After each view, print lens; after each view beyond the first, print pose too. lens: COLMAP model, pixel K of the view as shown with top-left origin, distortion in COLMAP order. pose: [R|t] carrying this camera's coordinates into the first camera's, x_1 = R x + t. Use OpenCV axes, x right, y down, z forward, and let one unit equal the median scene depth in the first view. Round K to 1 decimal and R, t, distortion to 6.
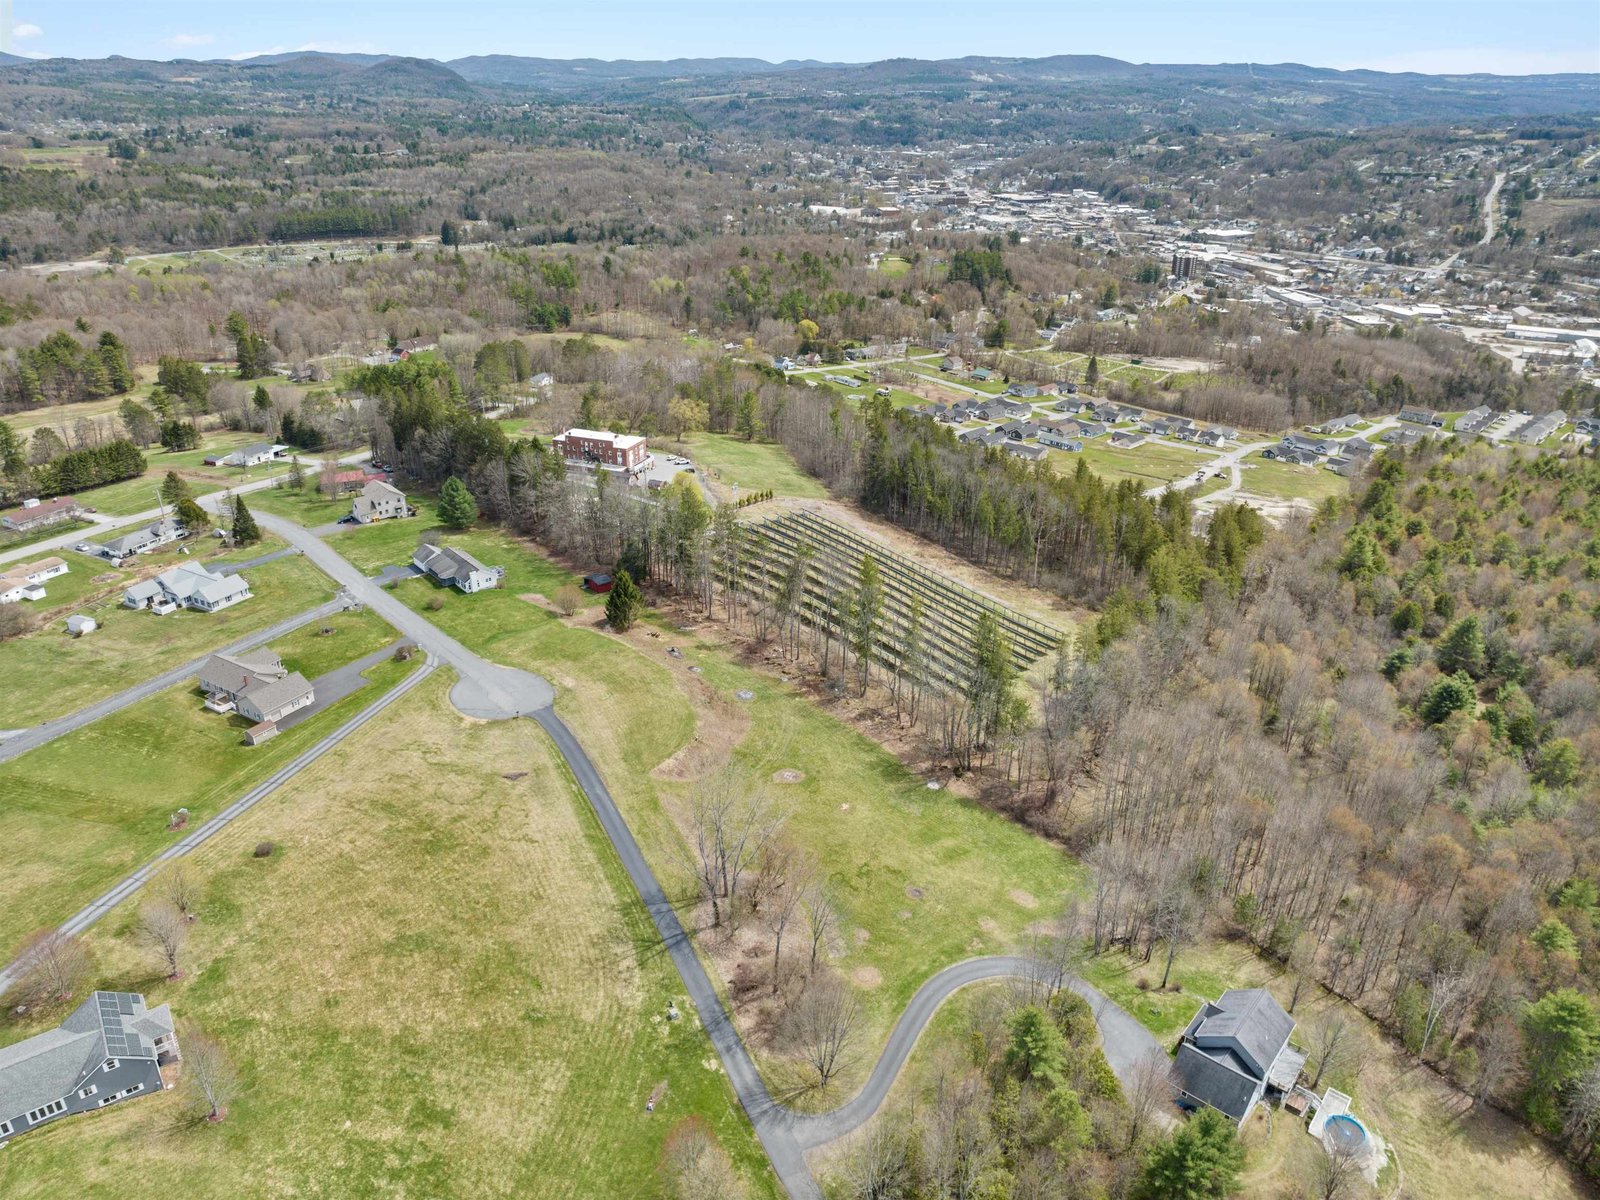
lens RADIAL K [[1142.6, 0, 795.8], [0, 1142.6, 554.6], [0, 0, 1]] dist [-0.045134, 0.009276]
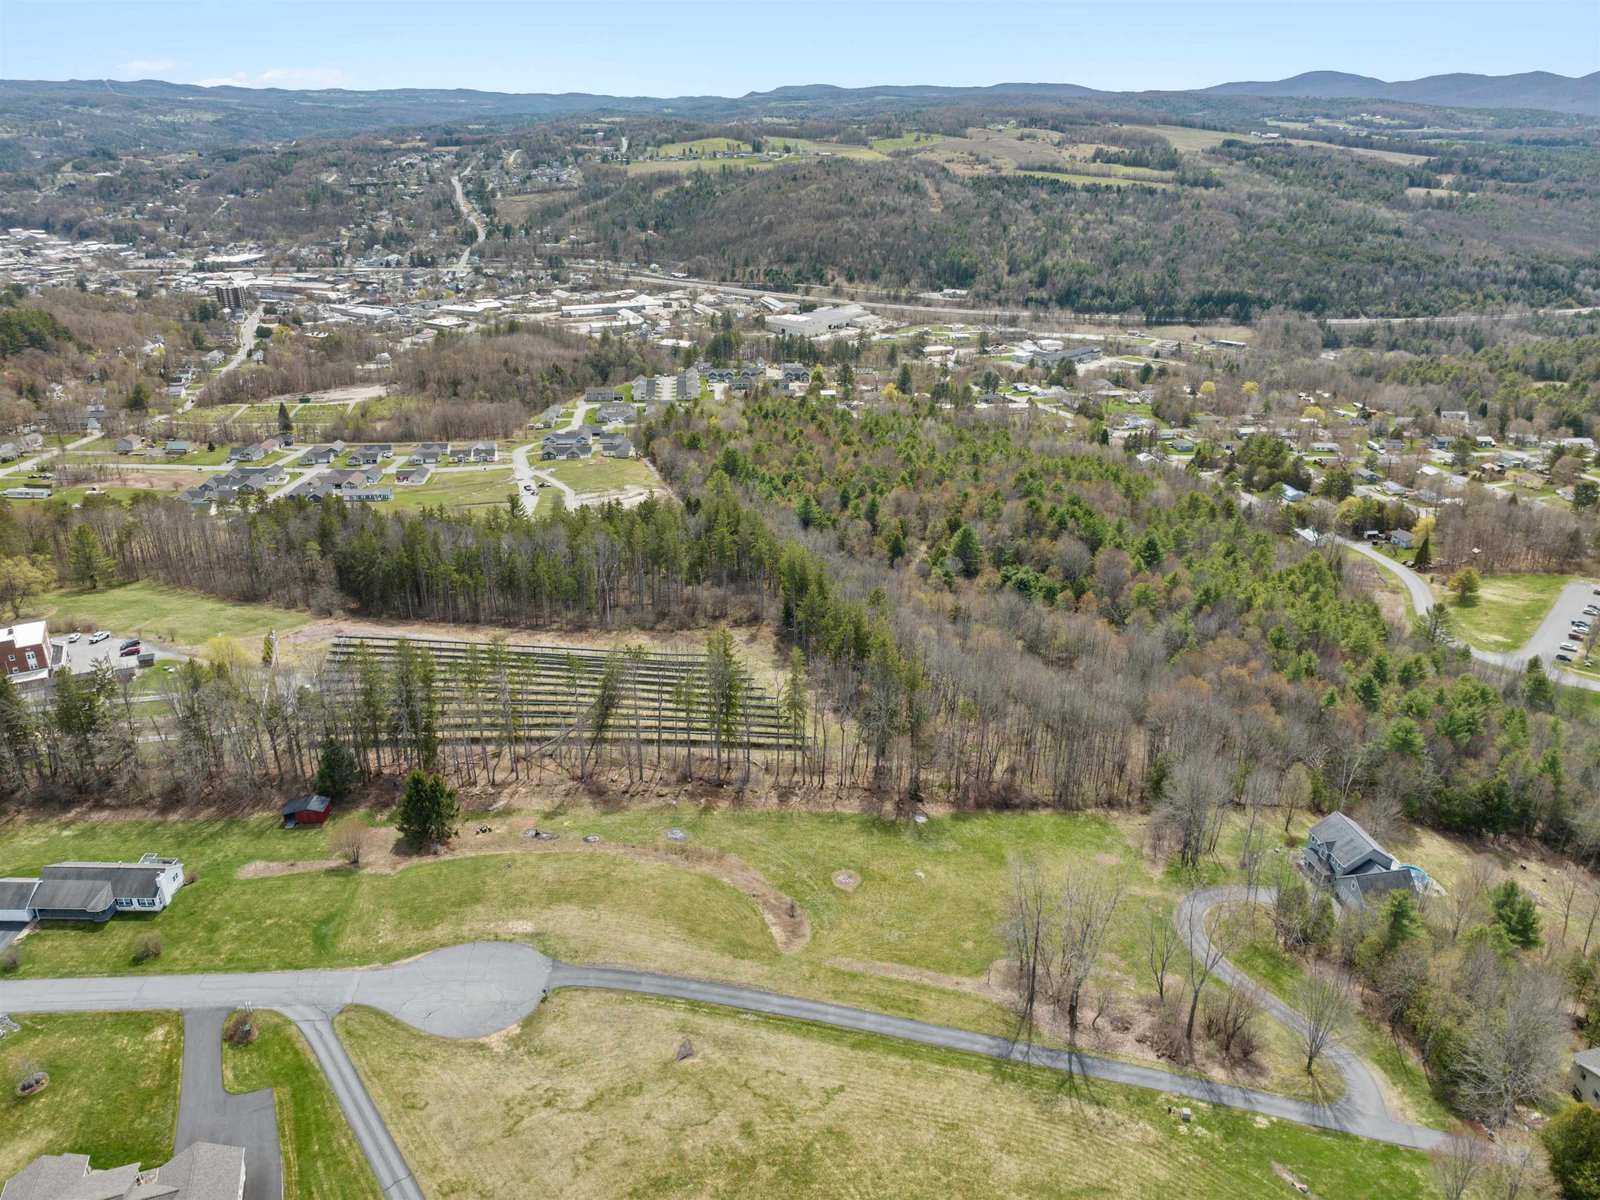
lens RADIAL K [[1142.6, 0, 795.8], [0, 1142.6, 554.6], [0, 0, 1]] dist [-0.045134, 0.009276]
pose [[0.635035, -0.284253, 0.718283, -0.310689], [0.293320, 0.948926, 0.116202, -0.083831], [-0.714629, 0.136894, 0.685978, 0.199304]]
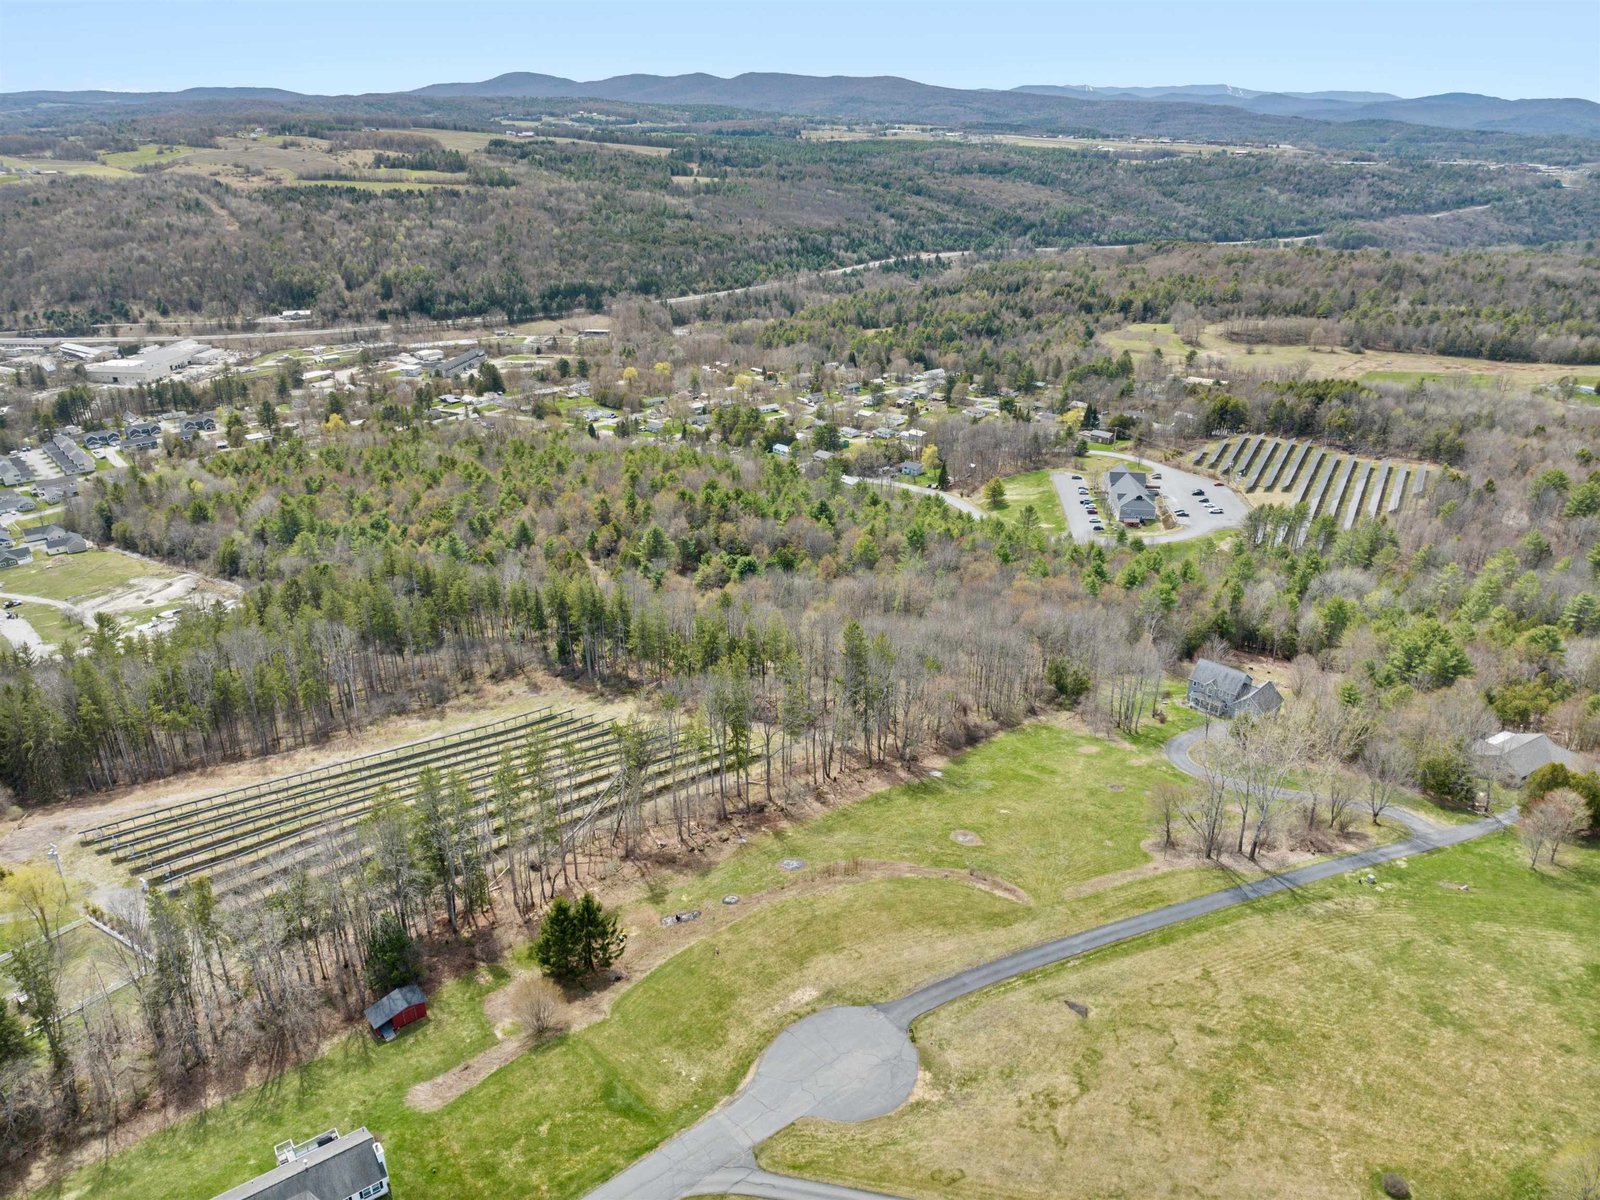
lens RADIAL K [[1142.6, 0, 795.8], [0, 1142.6, 554.6], [0, 0, 1]] dist [-0.045134, 0.009276]
pose [[0.050072, -0.366102, 0.929227, -0.419539], [0.379811, 0.867471, 0.321305, -0.191499], [-0.923708, 0.336843, 0.182486, 0.456759]]
